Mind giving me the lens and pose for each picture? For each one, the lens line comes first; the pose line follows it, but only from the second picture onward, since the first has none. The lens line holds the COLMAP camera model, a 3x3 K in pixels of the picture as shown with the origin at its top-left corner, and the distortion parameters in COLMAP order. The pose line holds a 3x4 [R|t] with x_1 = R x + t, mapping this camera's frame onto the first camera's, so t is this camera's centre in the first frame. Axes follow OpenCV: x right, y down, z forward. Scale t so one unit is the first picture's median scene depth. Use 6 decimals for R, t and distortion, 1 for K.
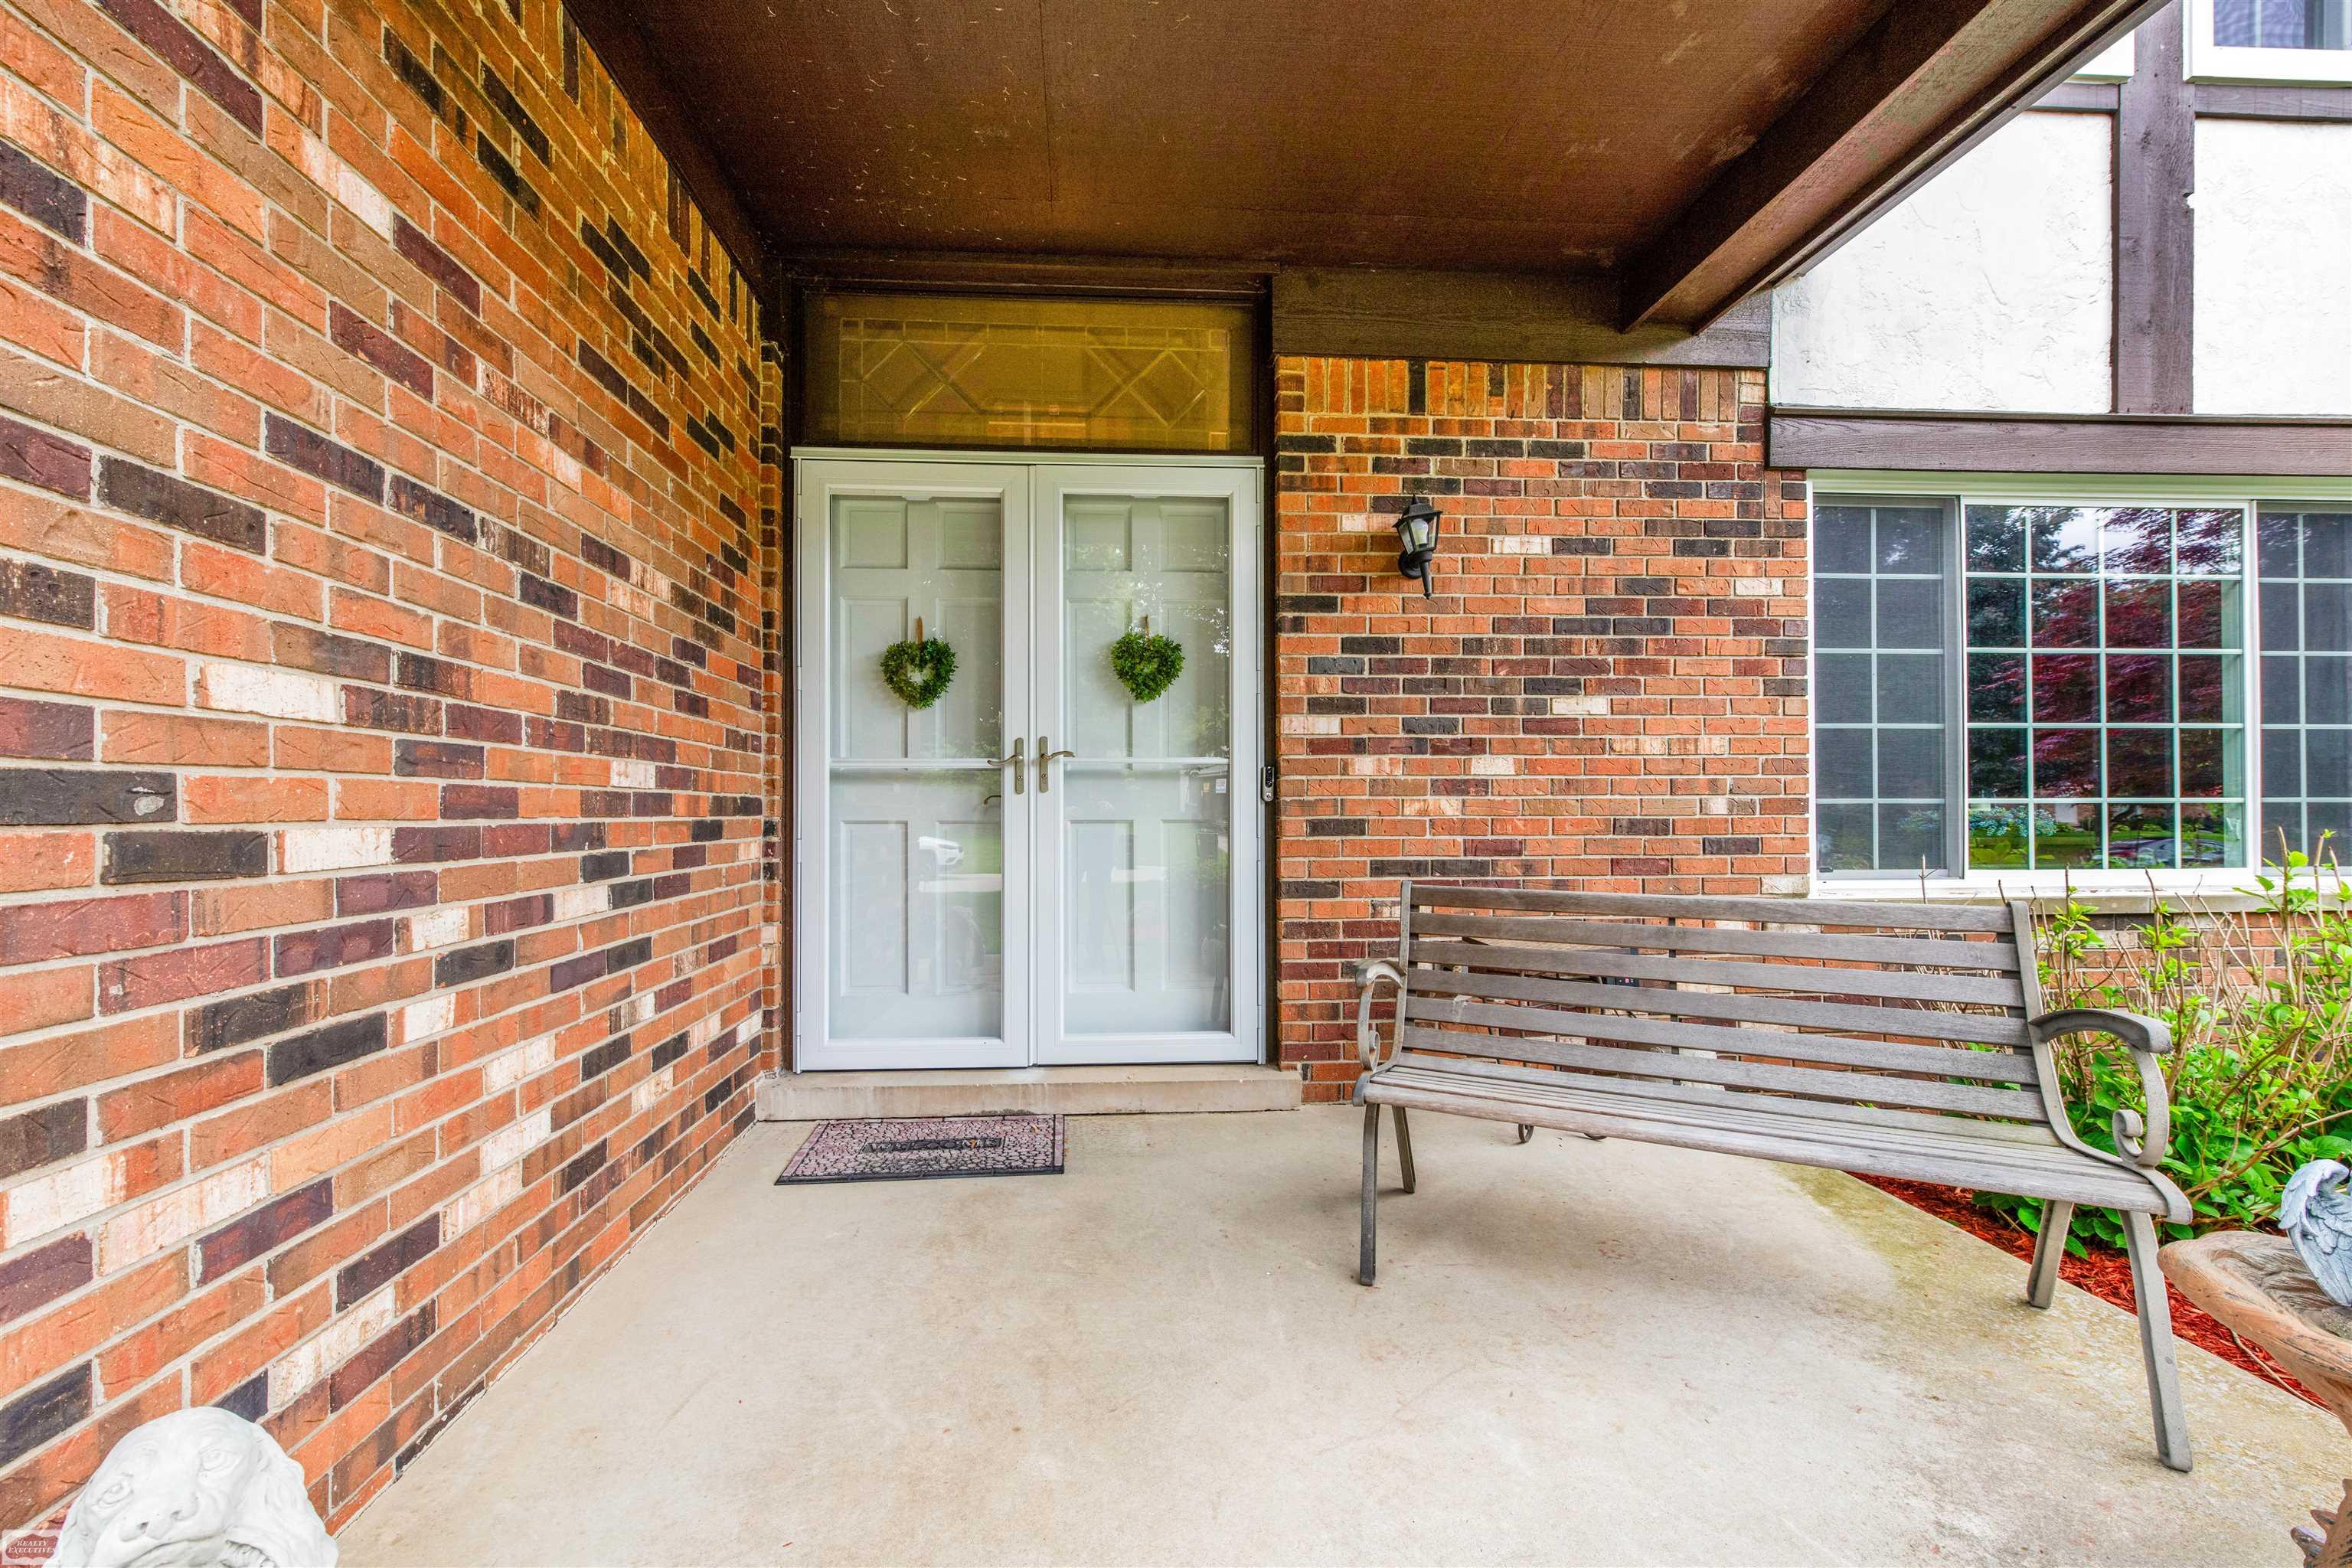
lens RADIAL K [[973.5, 0, 1161.1], [0, 973.5, 802.7], [0, 0, 1]] dist [0.011594, -0.002989]
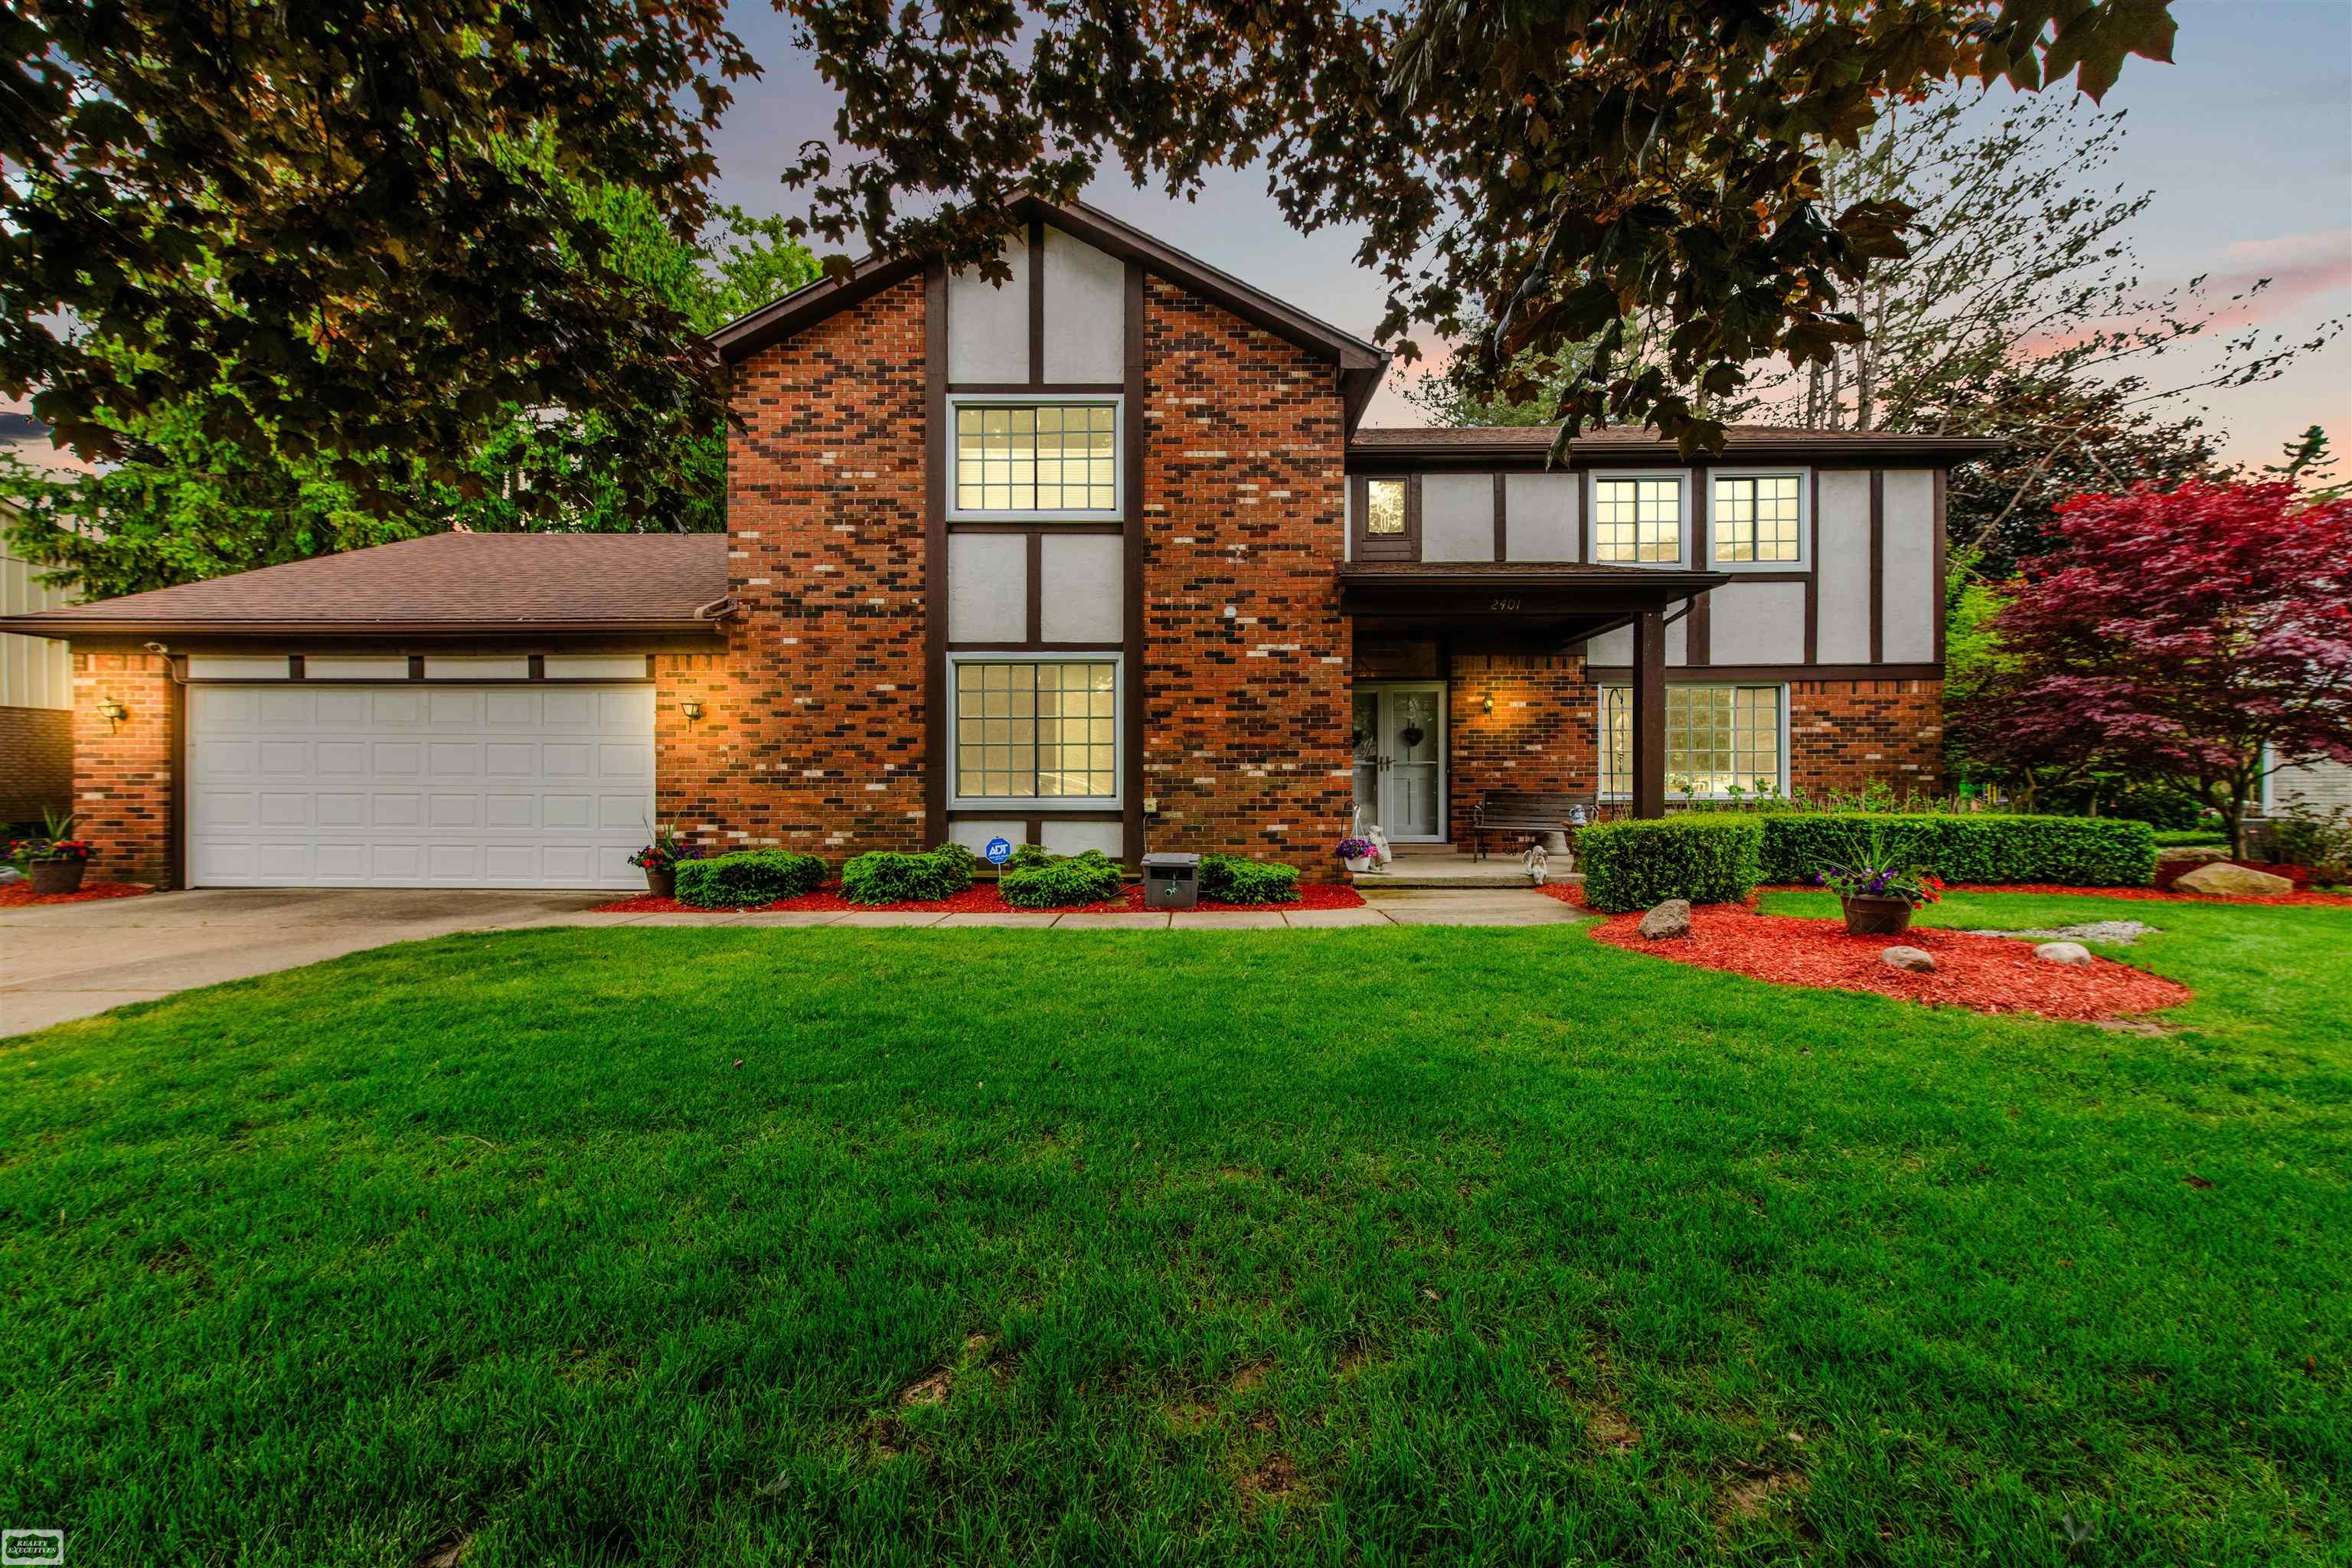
lens RADIAL K [[973.5, 0, 1198.3], [0, 973.5, 784.3], [0, 0, 1]] dist [0.011594, -0.002989]
pose [[0.997102, 0.000145, -0.076080, -0.557677], [0.000690, 0.999940, 0.010944, -0.001181], [0.076077, -0.010965, 0.997042, -2.783717]]
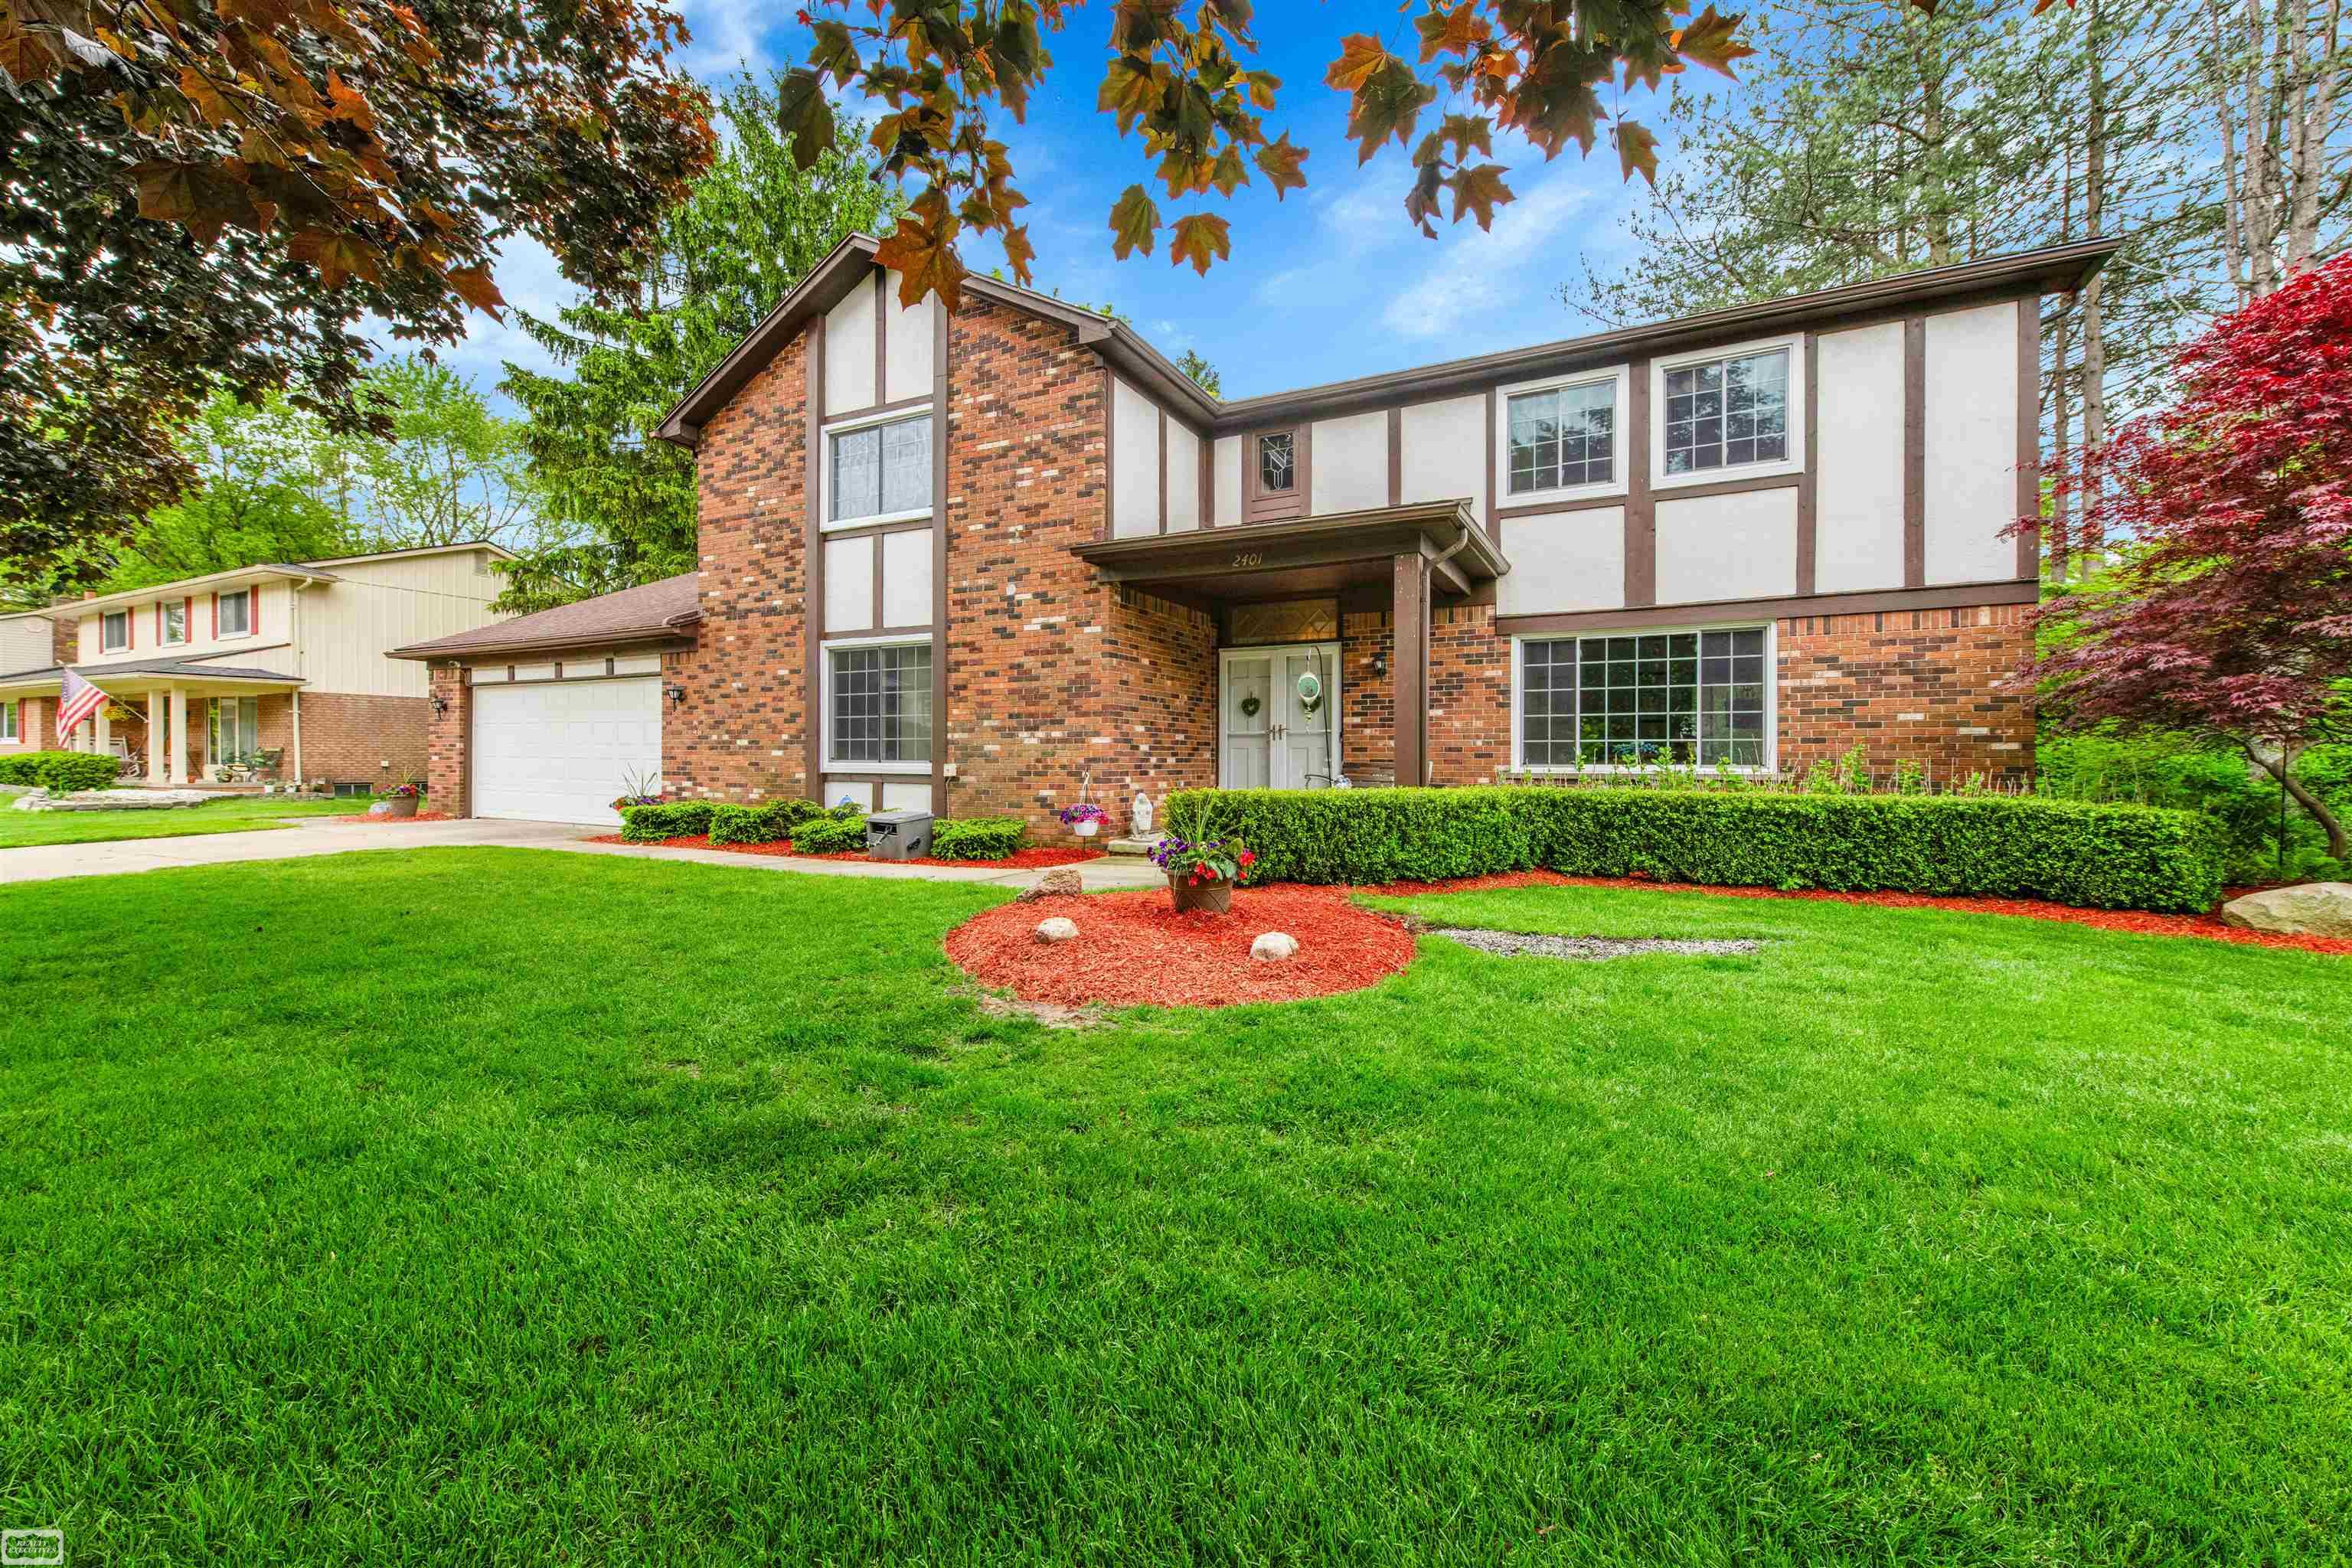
lens RADIAL K [[973.5, 0, 1154.0], [0, 973.5, 760.4], [0, 0, 1]] dist [0.011594, -0.002989]
pose [[0.848106, 0.005240, -0.529801, 1.362818], [-0.000105, 0.999953, 0.009722, 0.029685], [0.529827, -0.008189, 0.848066, -2.263947]]
